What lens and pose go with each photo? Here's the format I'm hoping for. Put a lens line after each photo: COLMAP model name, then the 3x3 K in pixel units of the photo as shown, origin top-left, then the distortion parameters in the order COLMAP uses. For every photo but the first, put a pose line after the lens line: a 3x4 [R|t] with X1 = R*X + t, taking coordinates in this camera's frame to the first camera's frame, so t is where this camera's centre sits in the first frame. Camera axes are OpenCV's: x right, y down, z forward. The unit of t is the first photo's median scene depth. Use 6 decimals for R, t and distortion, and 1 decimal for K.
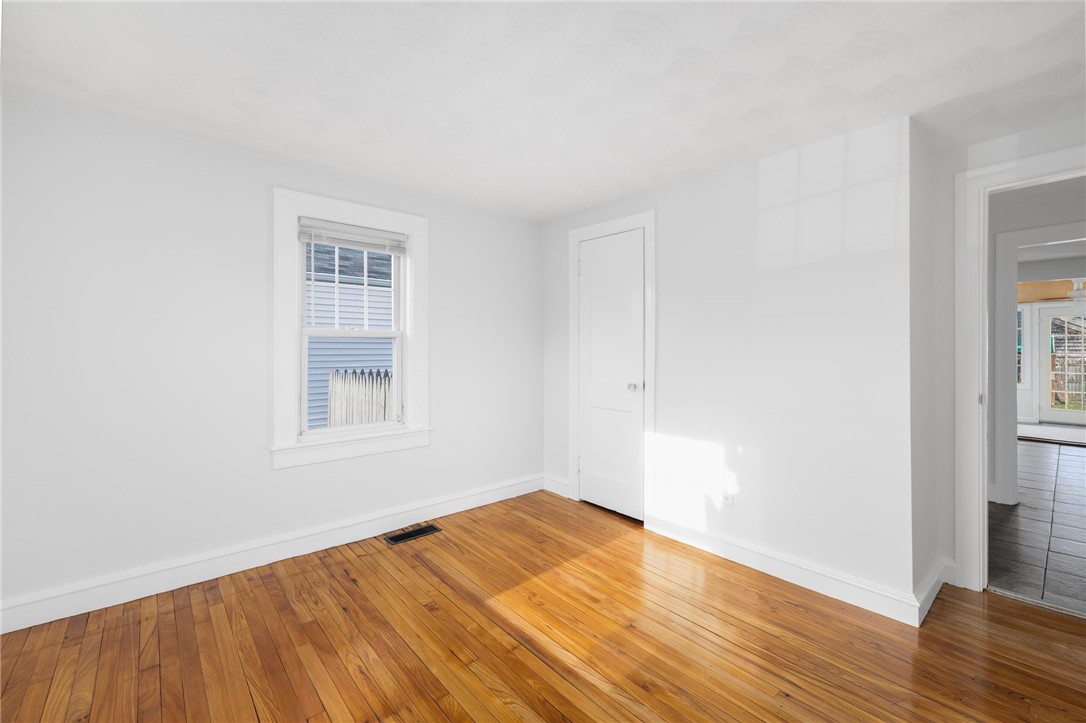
lens RADIAL K [[458.5, 0, 539.0], [0, 458.5, 350.9], [0, 0, 1]] dist [0.002009, -0.000073]
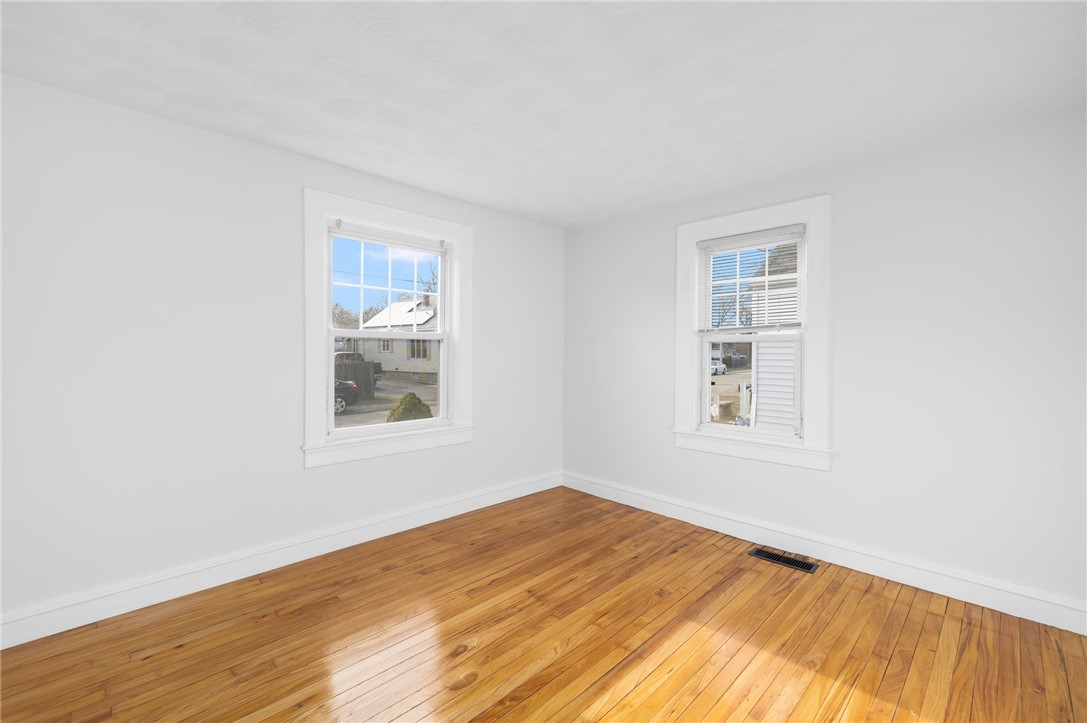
lens RADIAL K [[458.9, 0, 539.5], [0, 458.9, 350.9], [0, 0, 1]] dist [0.002009, -0.000073]
pose [[0.065640, -0.003528, -0.997837, 0.685145], [-0.010709, 0.999934, -0.004239, 0.000140], [0.997786, 0.010964, 0.065598, 0.535211]]
